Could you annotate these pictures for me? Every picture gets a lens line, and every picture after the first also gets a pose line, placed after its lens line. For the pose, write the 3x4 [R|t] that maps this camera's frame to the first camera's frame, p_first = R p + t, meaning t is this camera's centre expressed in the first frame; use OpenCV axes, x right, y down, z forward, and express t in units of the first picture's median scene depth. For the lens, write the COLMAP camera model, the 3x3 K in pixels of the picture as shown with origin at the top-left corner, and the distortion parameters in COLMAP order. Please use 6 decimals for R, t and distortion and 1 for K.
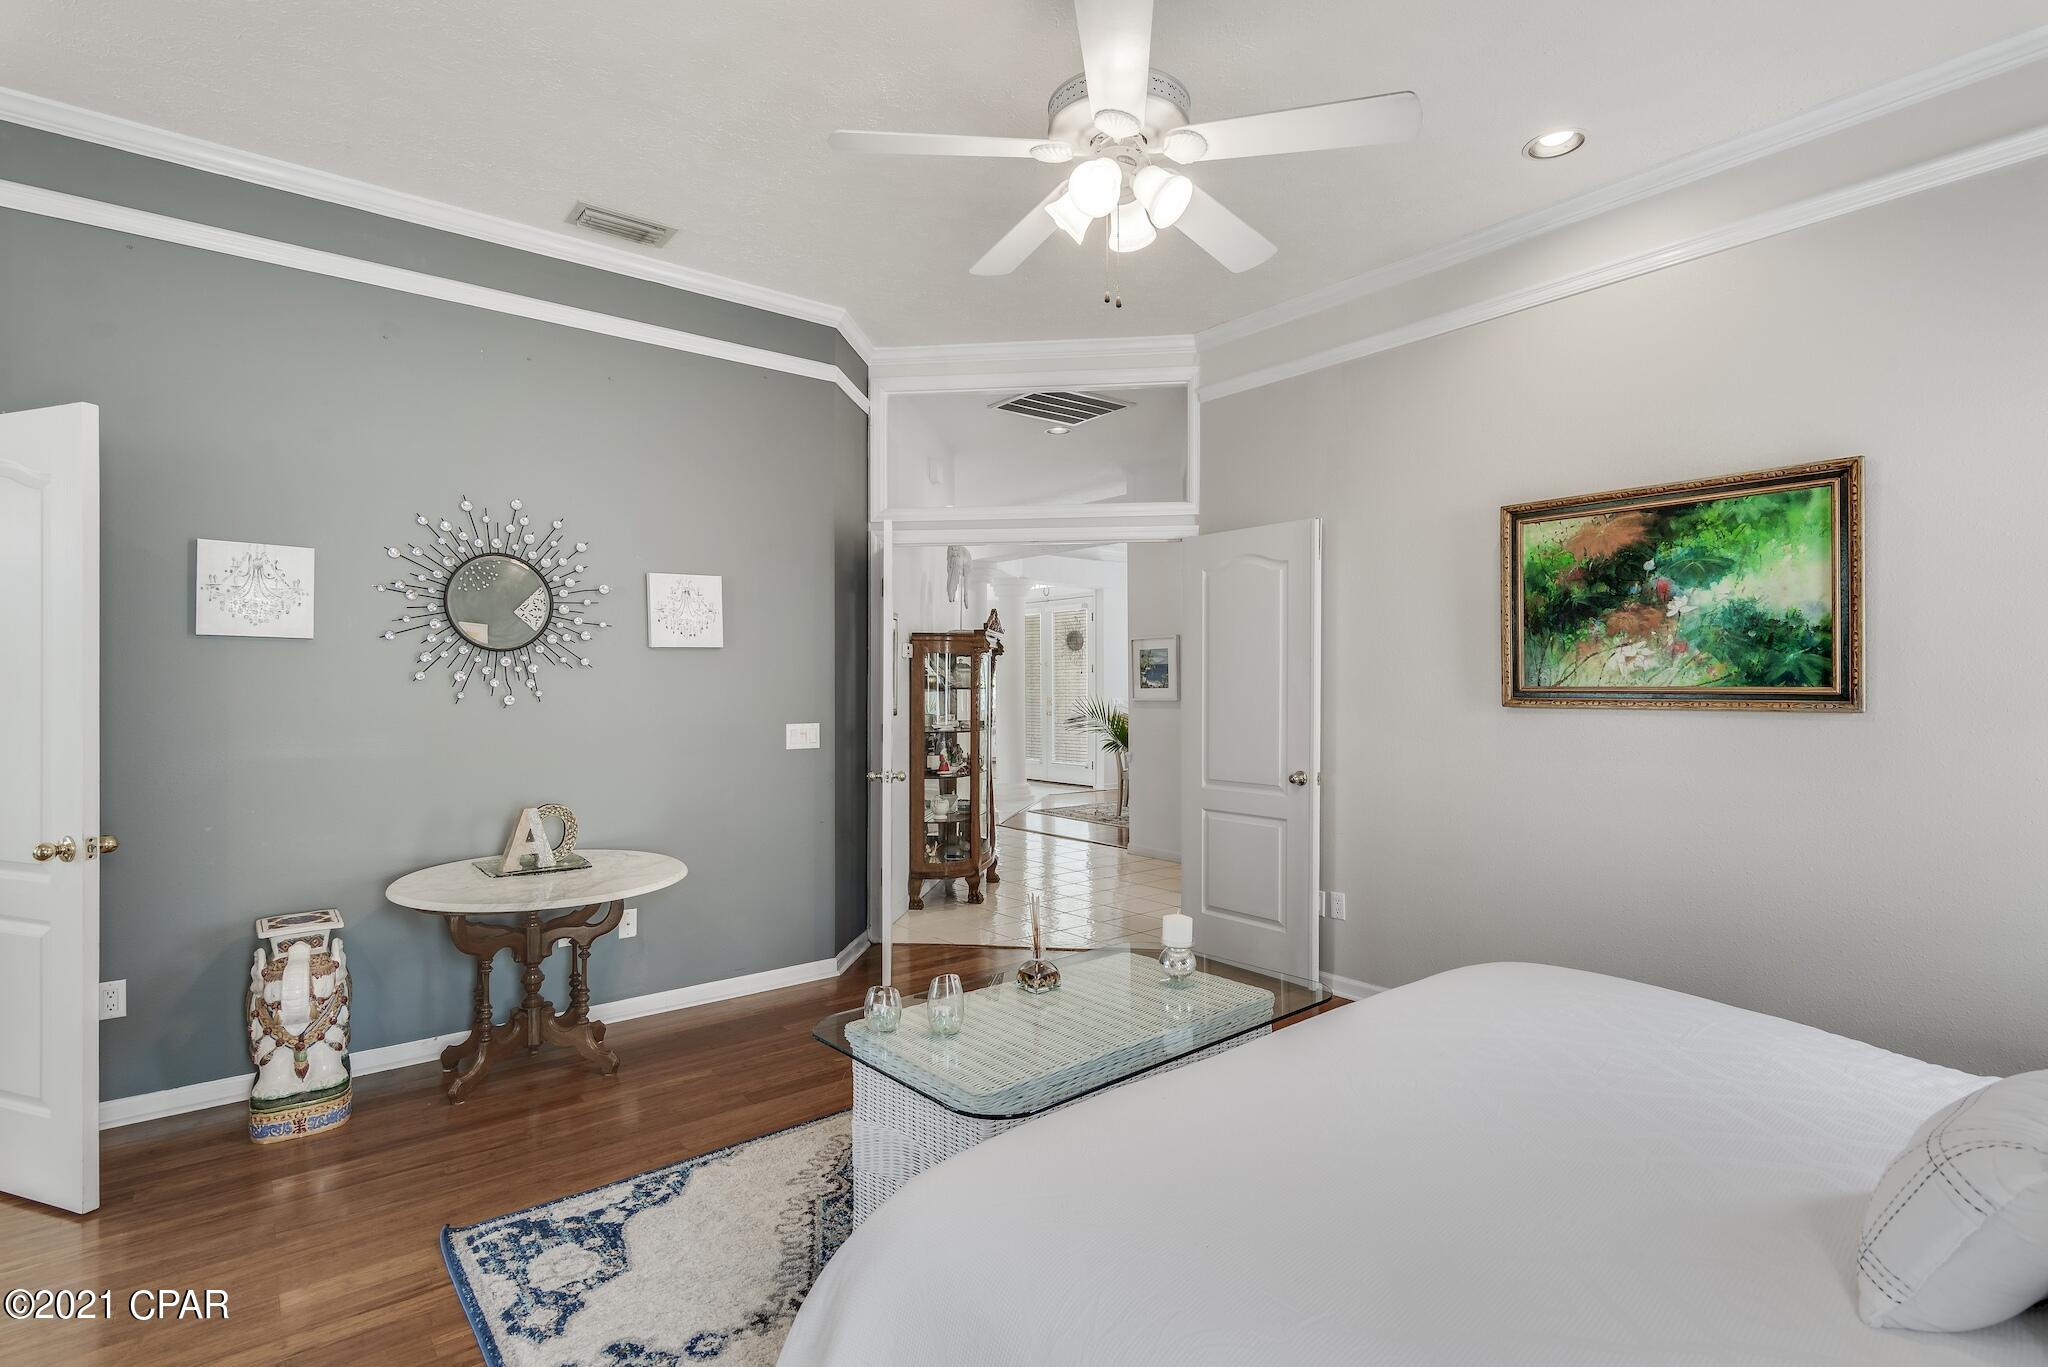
lens RADIAL K [[998.6, 0, 1030.8], [0, 998.6, 675.1], [0, 0, 1]] dist [0.002397, 0.000221]
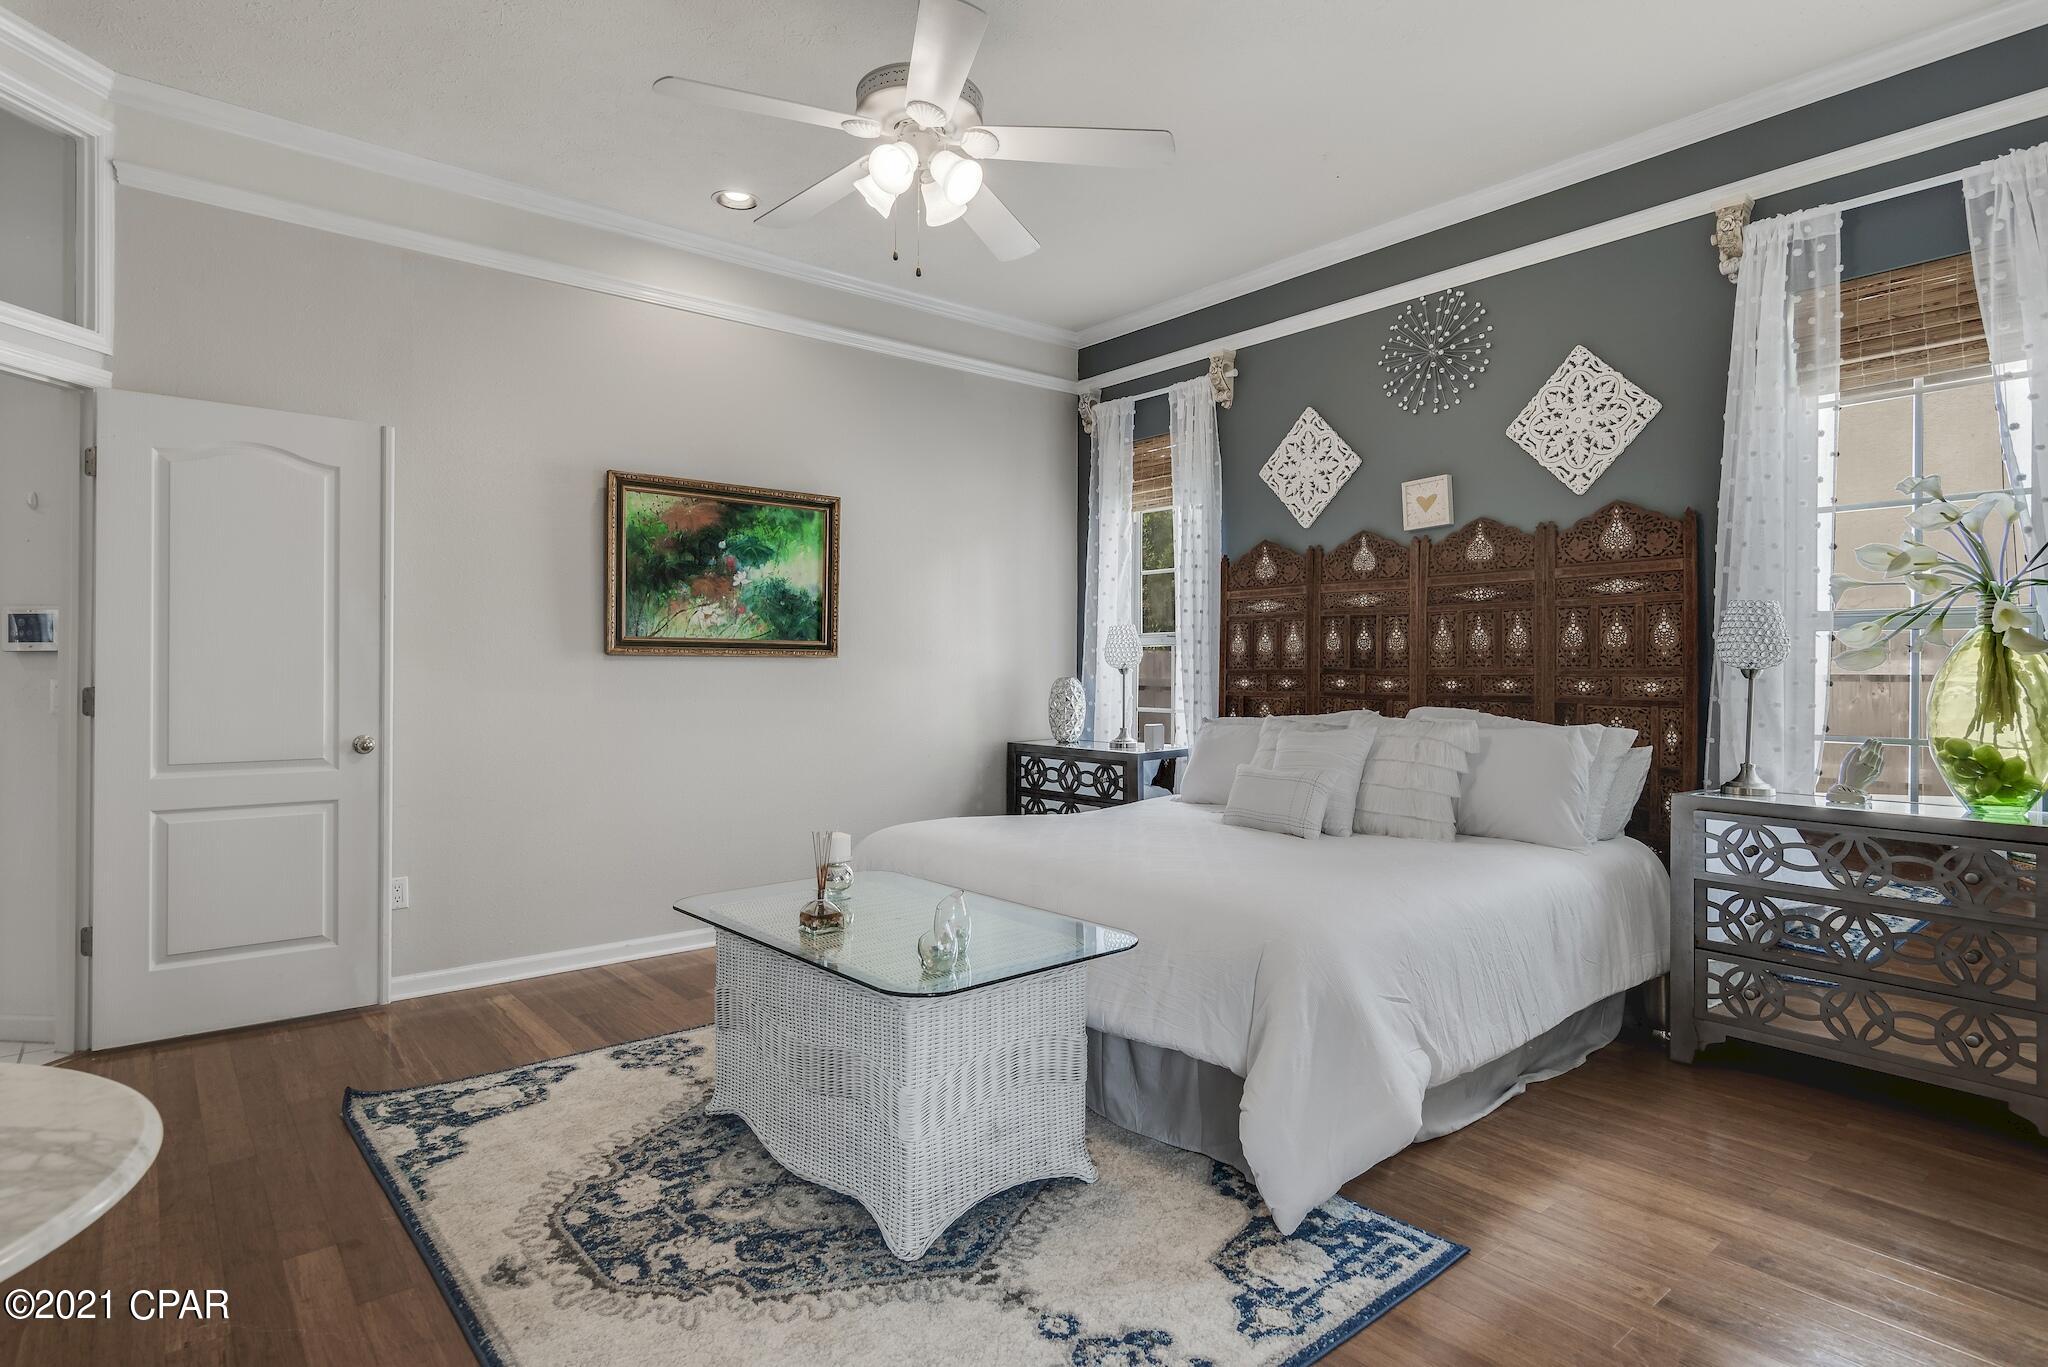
lens RADIAL K [[1078.7, 0, 1025.5], [0, 1078.7, 646.5], [0, 0, 1]] dist [0.000891, 0.000249]
pose [[-0.015833, 0.022021, 0.999632, -0.520291], [-0.015037, 0.999639, -0.022259, 0.031273], [-0.999762, -0.015383, -0.015496, 0.418889]]
